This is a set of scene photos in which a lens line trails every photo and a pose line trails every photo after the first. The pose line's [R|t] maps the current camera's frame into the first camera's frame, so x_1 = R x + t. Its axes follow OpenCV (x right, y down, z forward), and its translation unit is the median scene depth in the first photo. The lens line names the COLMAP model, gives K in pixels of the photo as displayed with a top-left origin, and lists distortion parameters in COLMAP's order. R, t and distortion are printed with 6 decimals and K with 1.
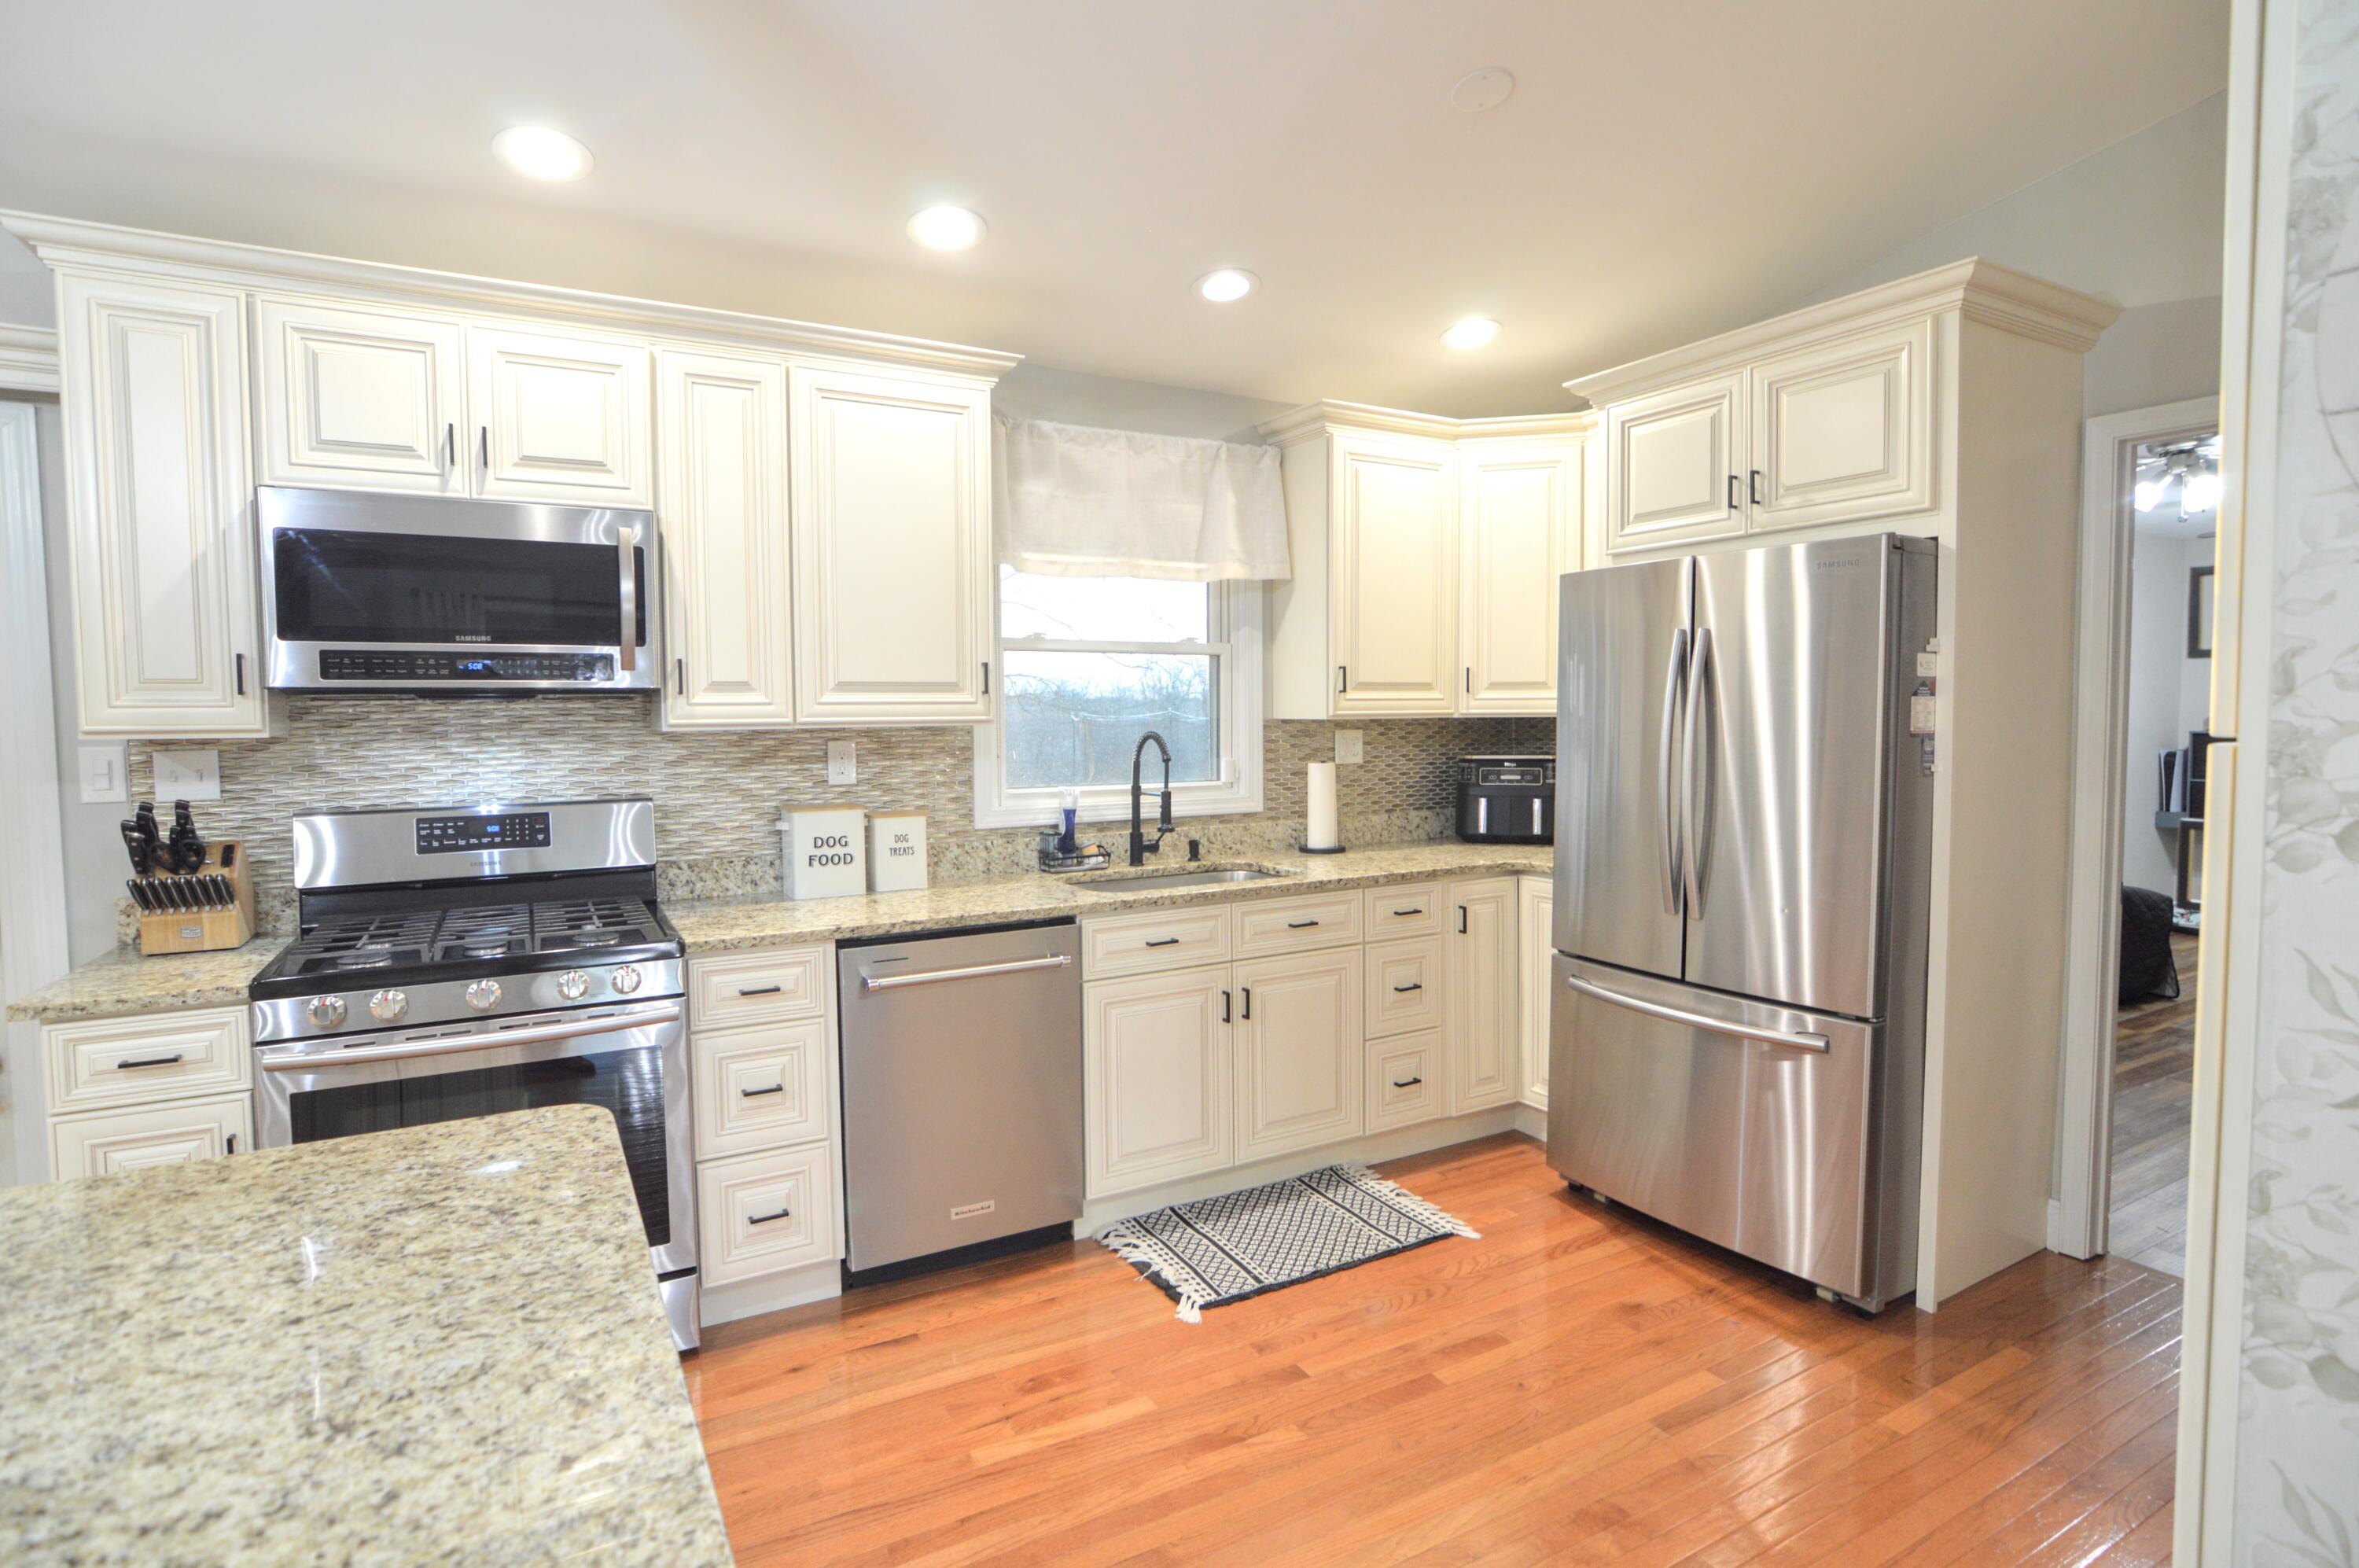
lens RADIAL K [[1167.5, 0, 1183.6], [0, 1167.5, 777.2], [0, 0, 1]] dist [-0.013368, -0.000077]
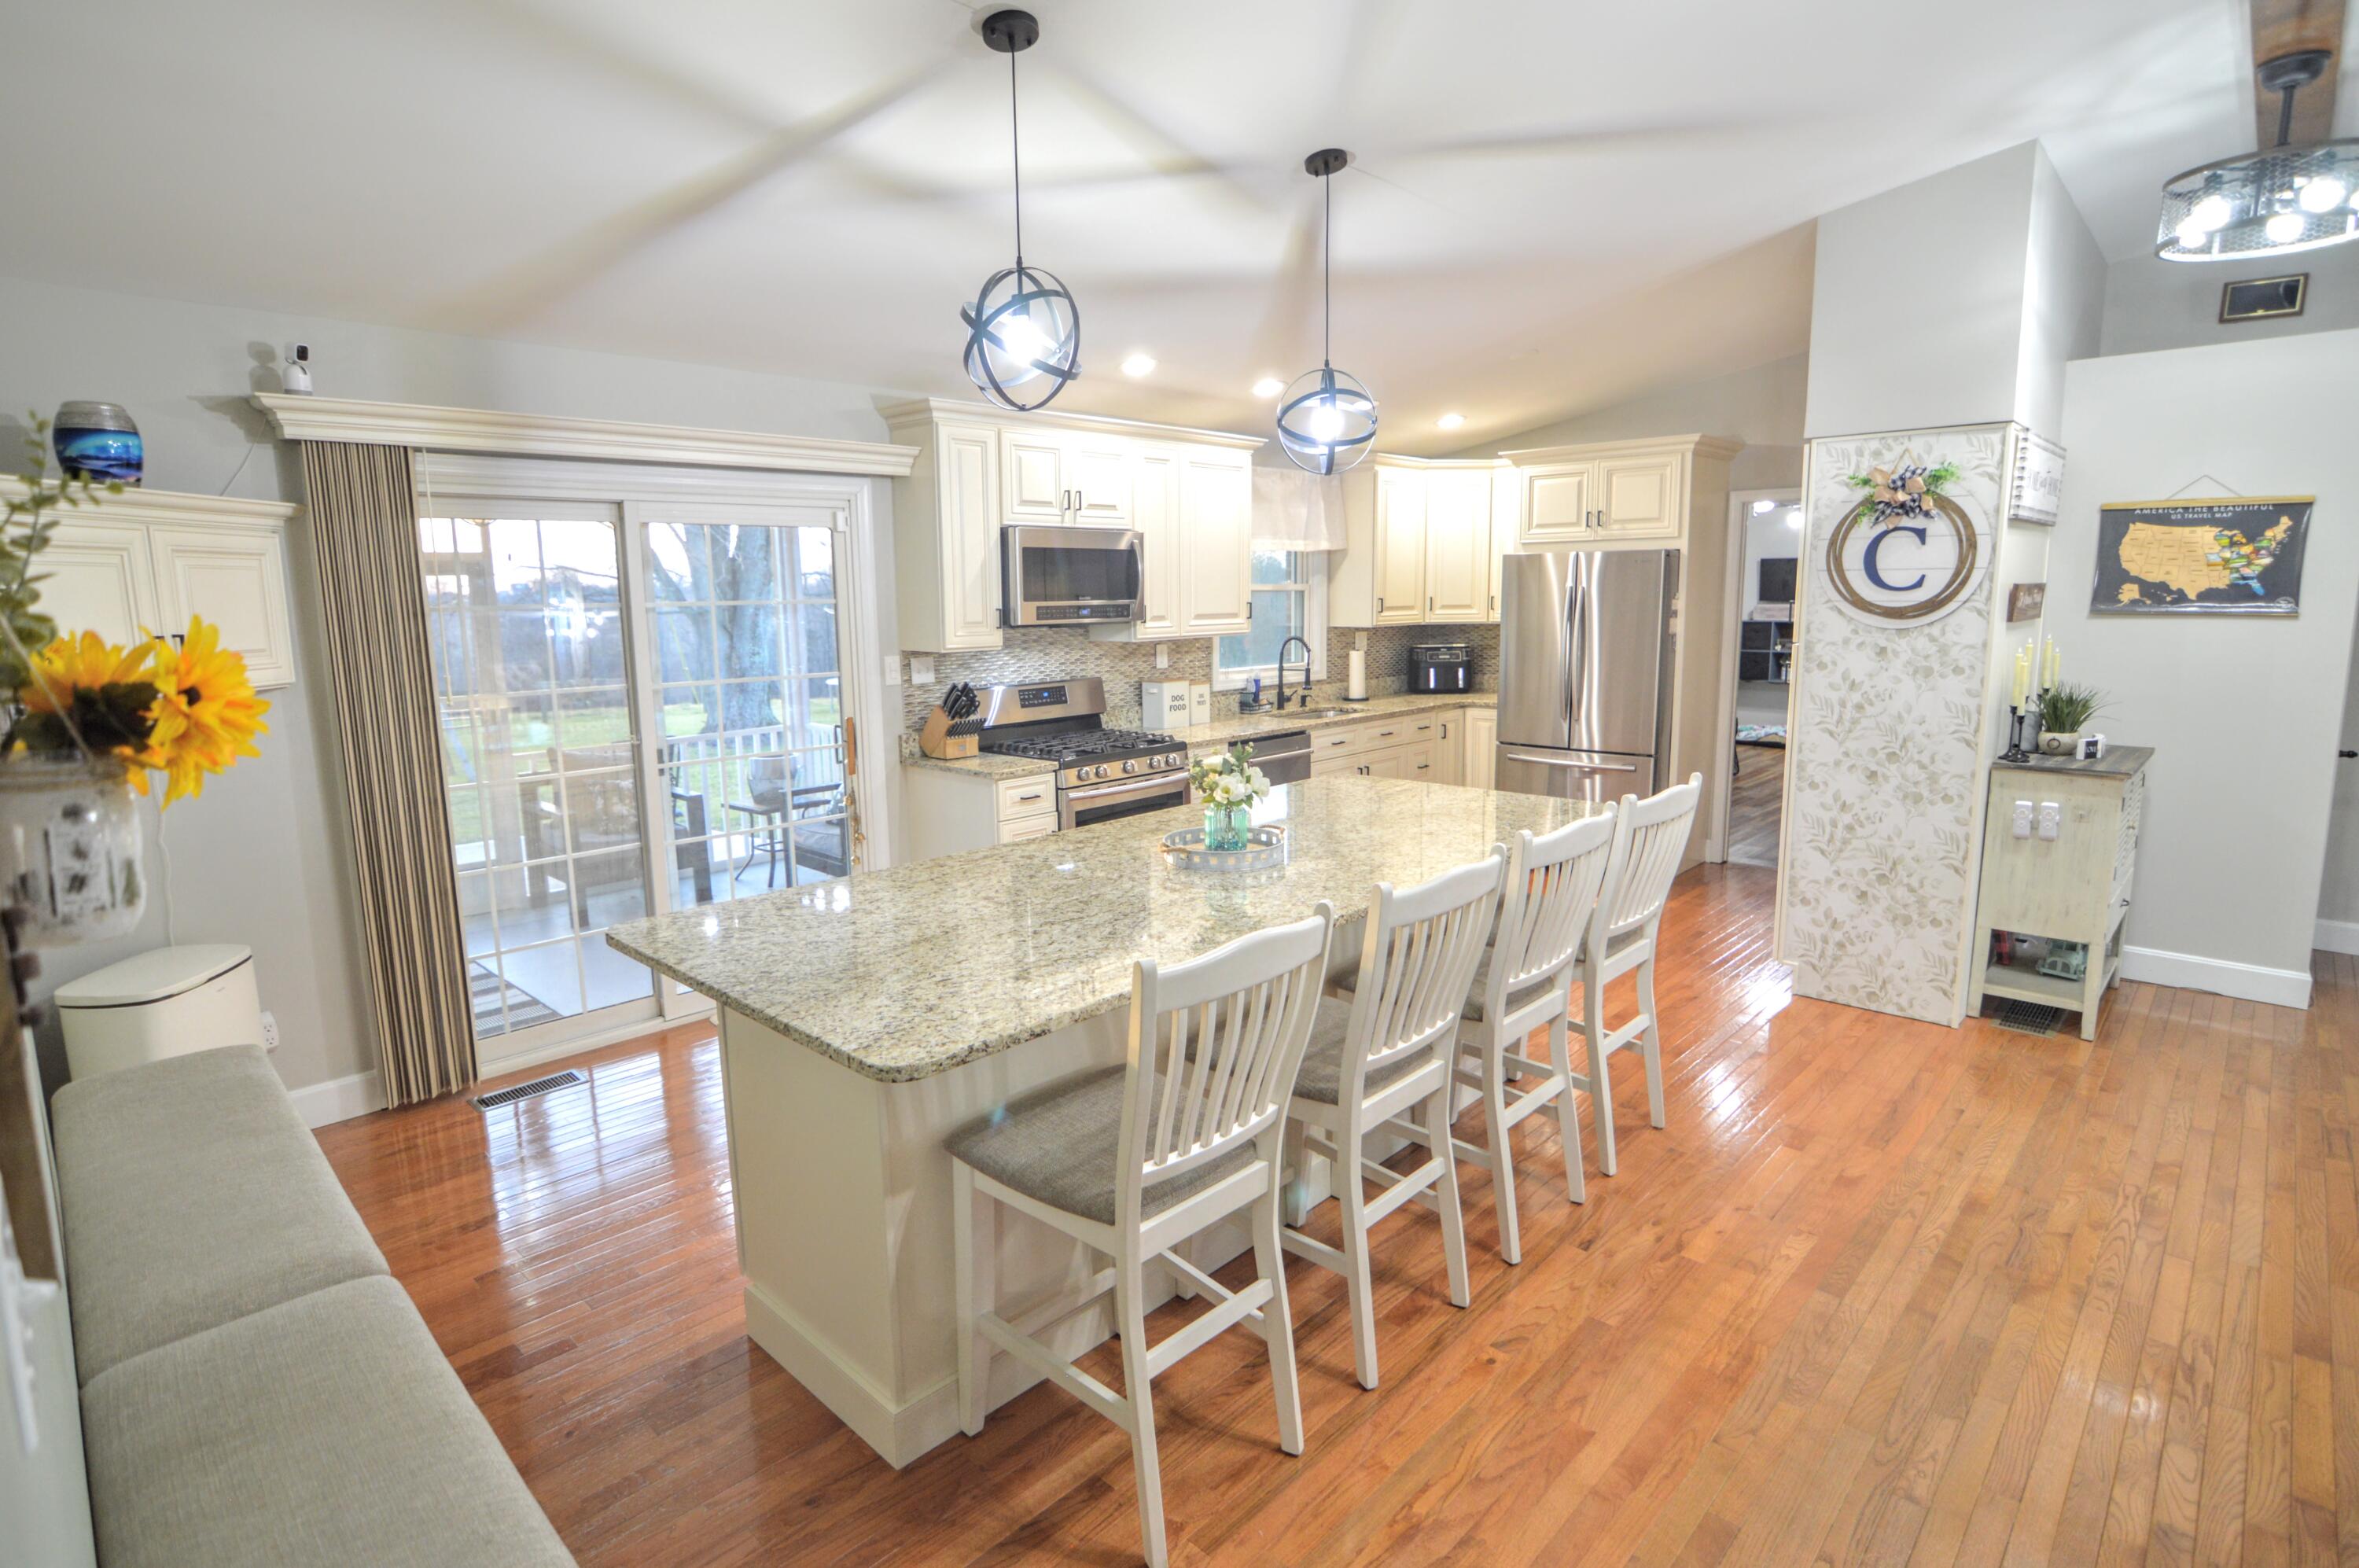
lens RADIAL K [[1167.5, 0, 1171.6], [0, 1167.5, 778.2], [0, 0, 1]] dist [-0.013368, -0.000077]
pose [[0.957081, -0.051372, 0.285230, -0.756818], [0.022948, 0.994507, 0.102119, -0.008150], [-0.288909, -0.091191, 0.953003, -0.724732]]
